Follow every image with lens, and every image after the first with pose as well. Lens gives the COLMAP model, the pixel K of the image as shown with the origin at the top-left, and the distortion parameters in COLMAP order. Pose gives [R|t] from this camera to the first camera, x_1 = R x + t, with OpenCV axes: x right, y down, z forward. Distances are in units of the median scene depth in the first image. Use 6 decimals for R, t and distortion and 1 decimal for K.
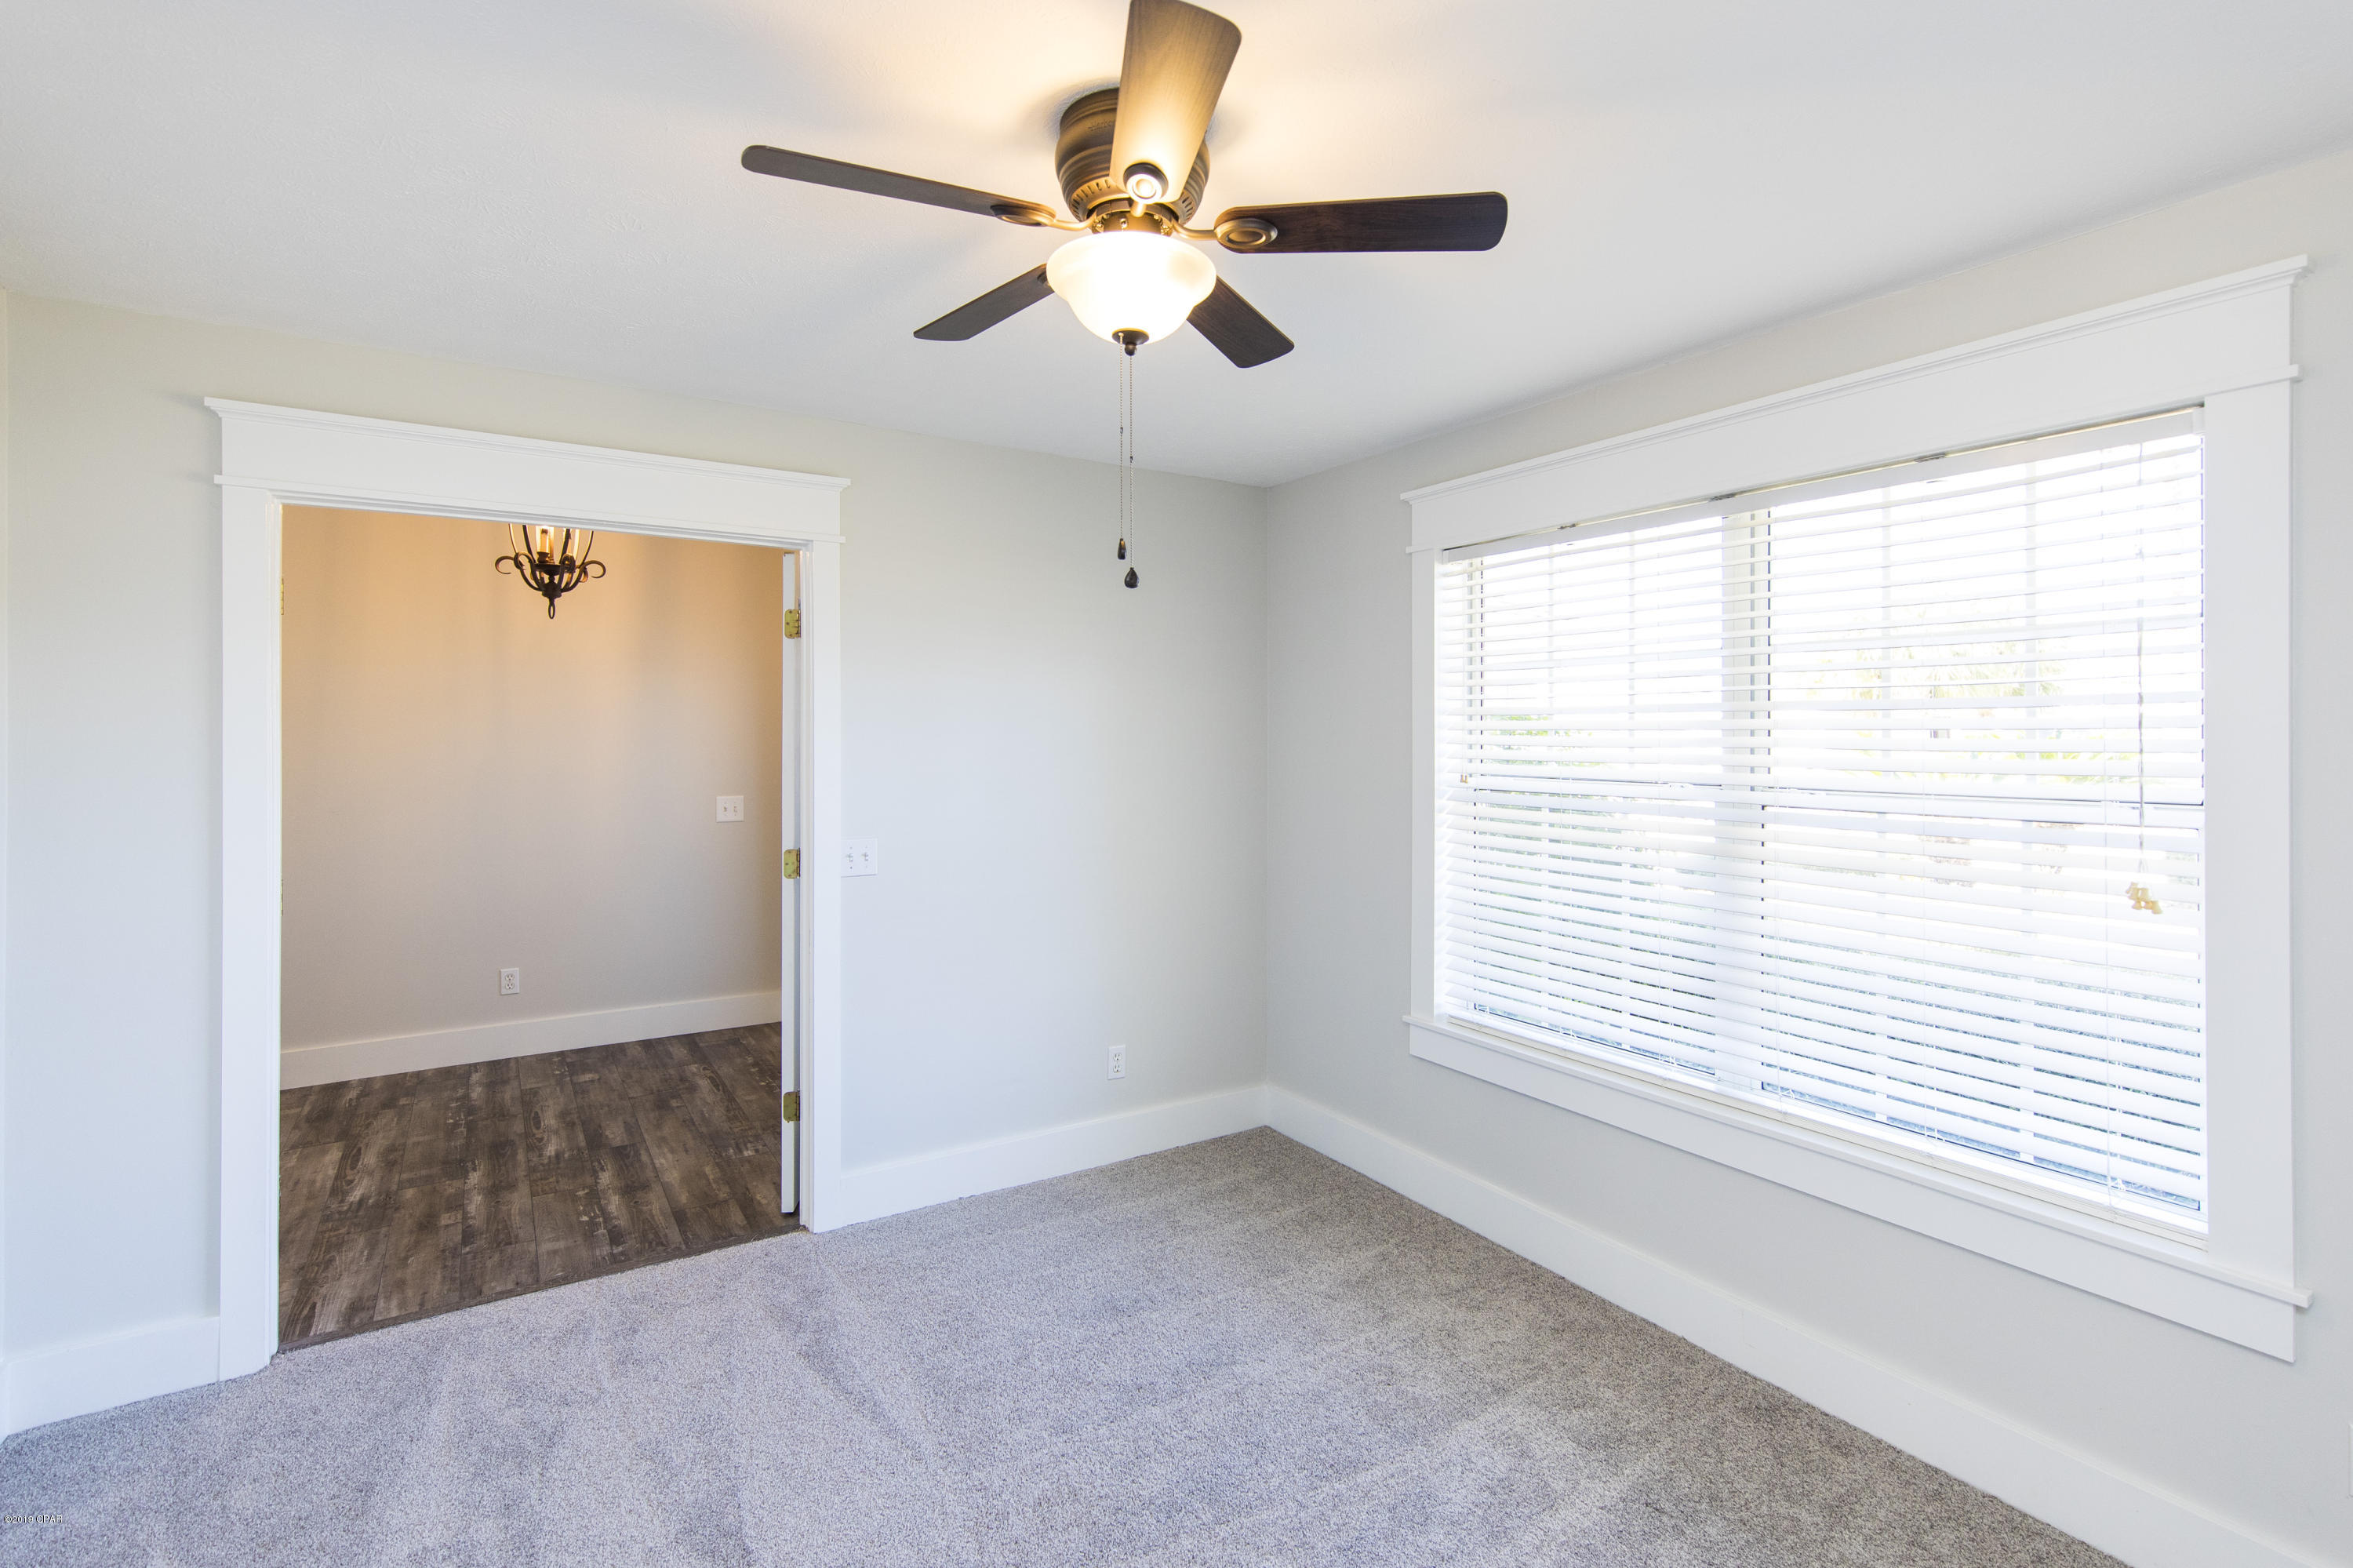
lens RADIAL K [[1108.4, 0, 1183.7], [0, 1108.4, 723.9], [0, 0, 1]] dist [-0.000586, -0.000079]
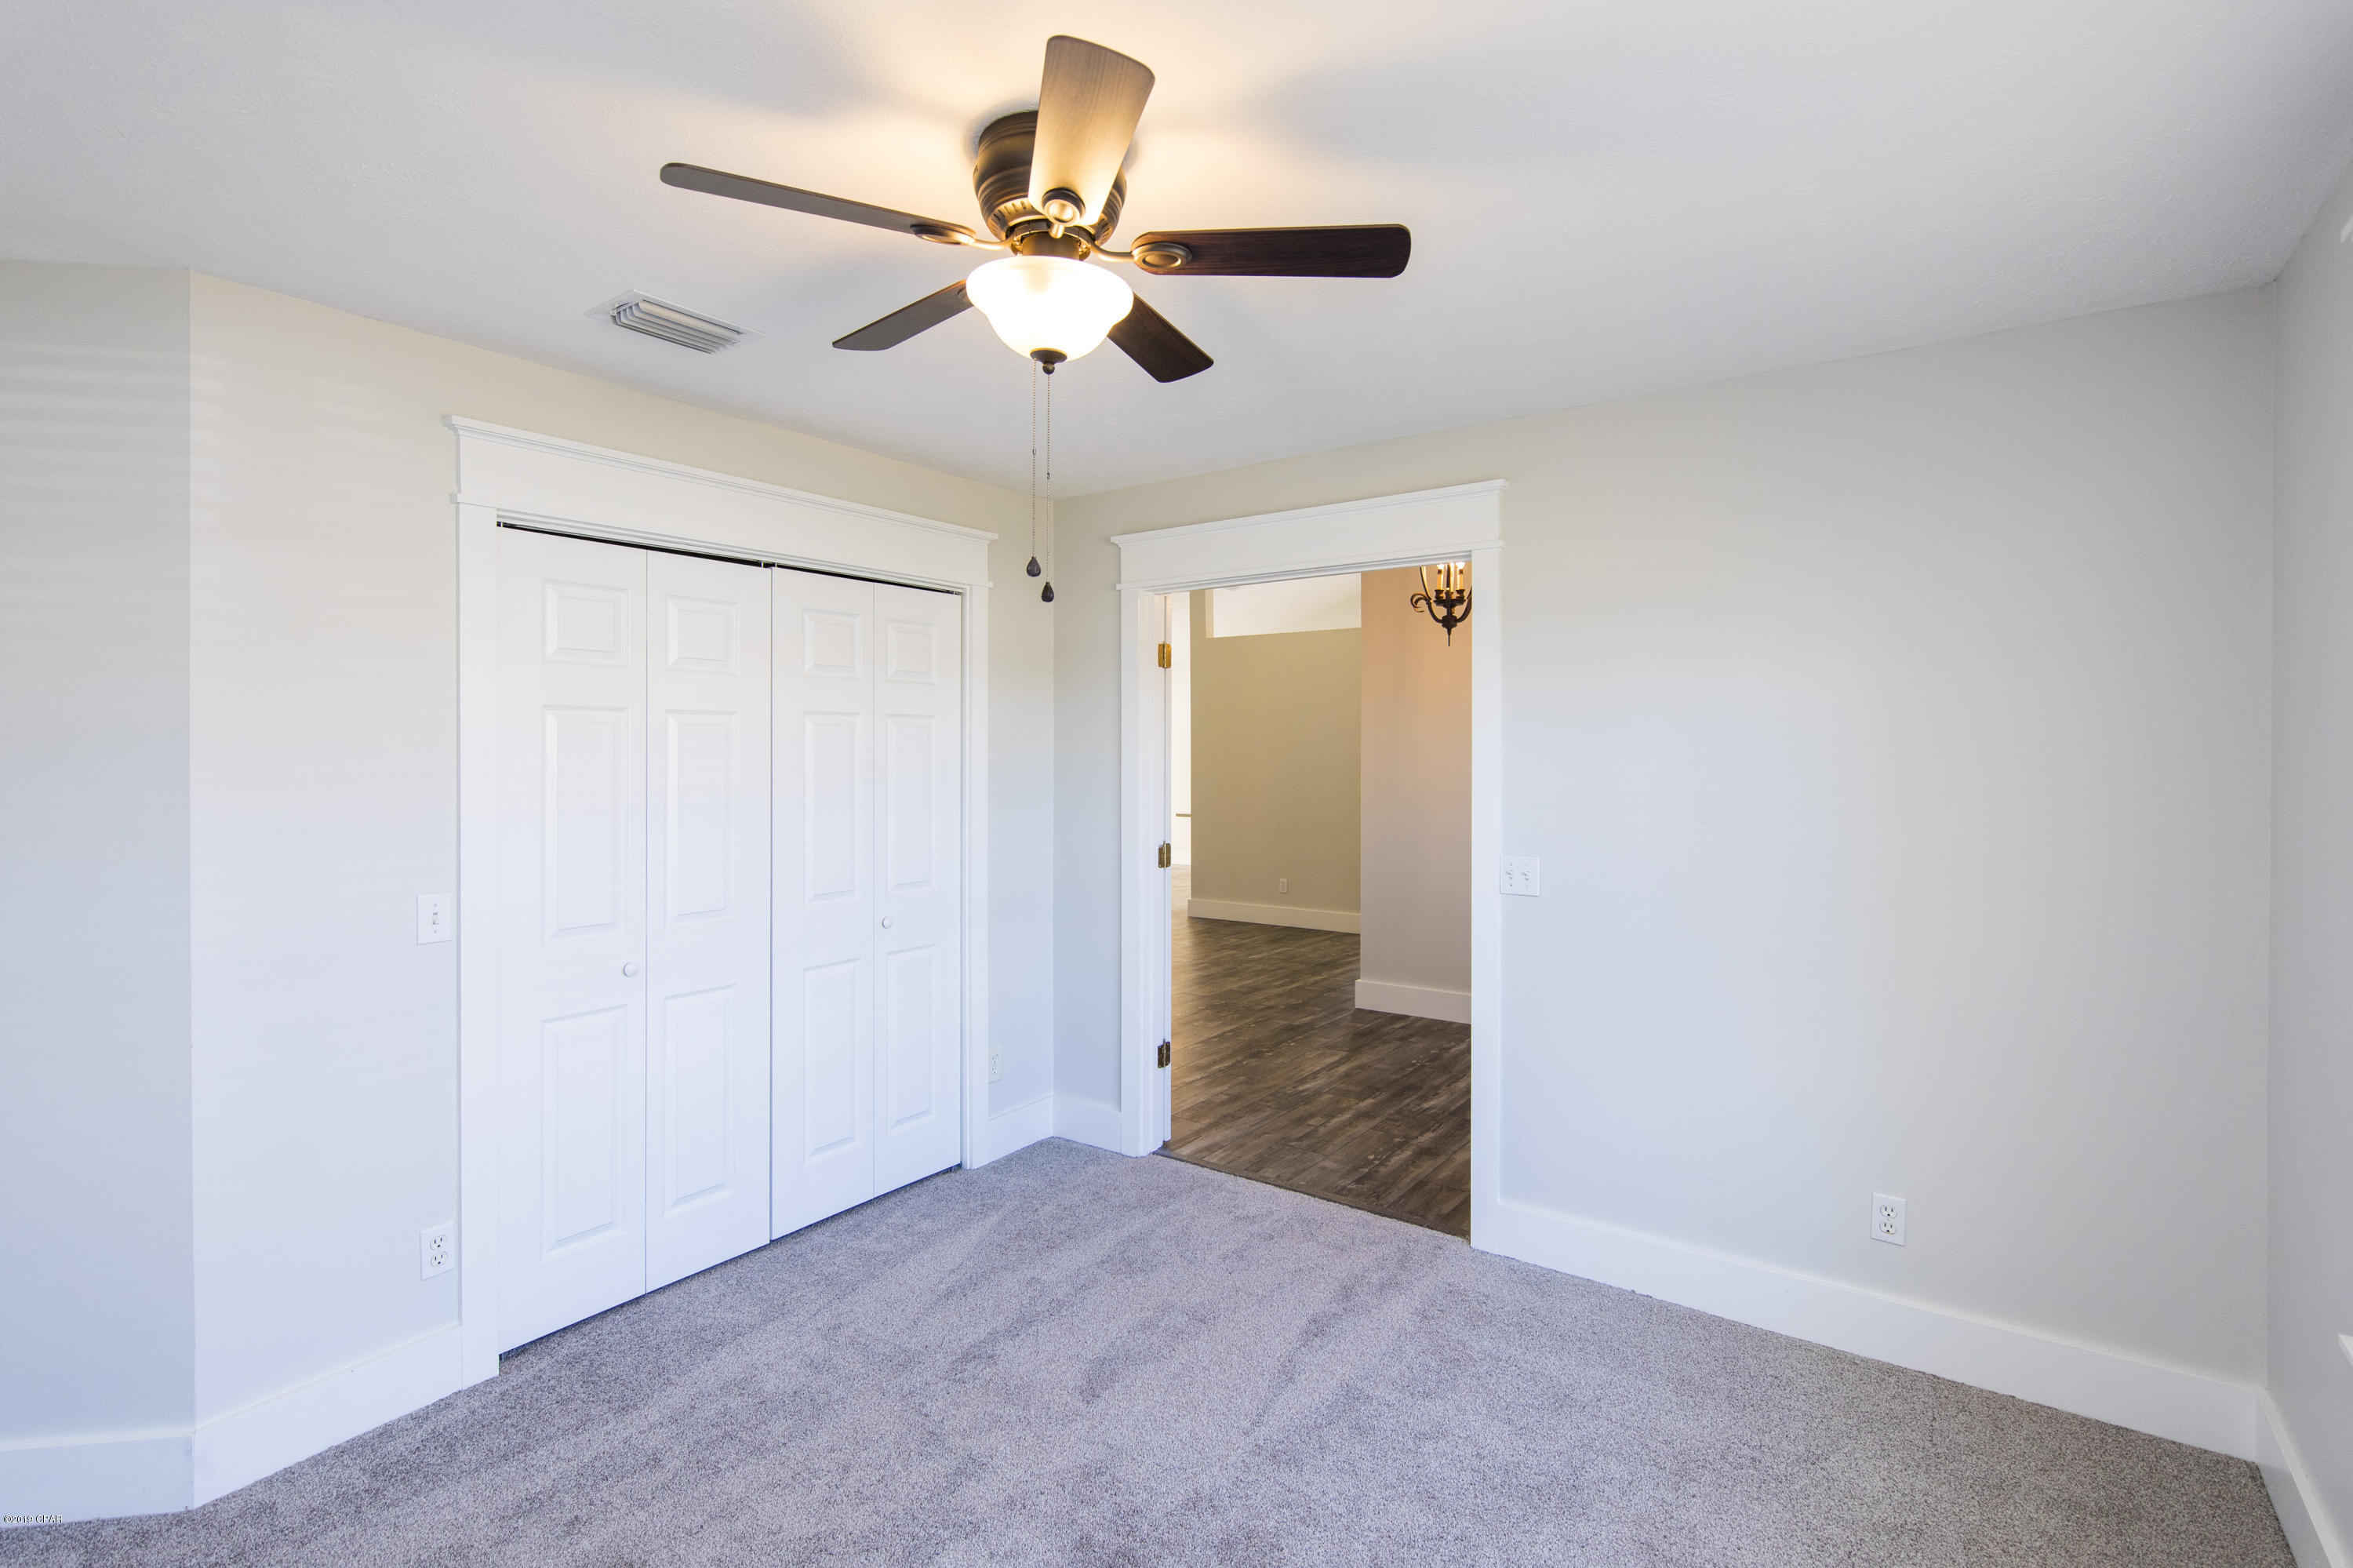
lens RADIAL K [[1116.8, 0, 1167.6], [0, 1116.8, 747.6], [0, 0, 1]] dist [0.004126, -0.000010]
pose [[0.350244, -0.001878, -0.936656, 0.509835], [0.010266, 0.999946, 0.001834, 0.006187], [0.936602, -0.010259, 0.350245, 0.393240]]
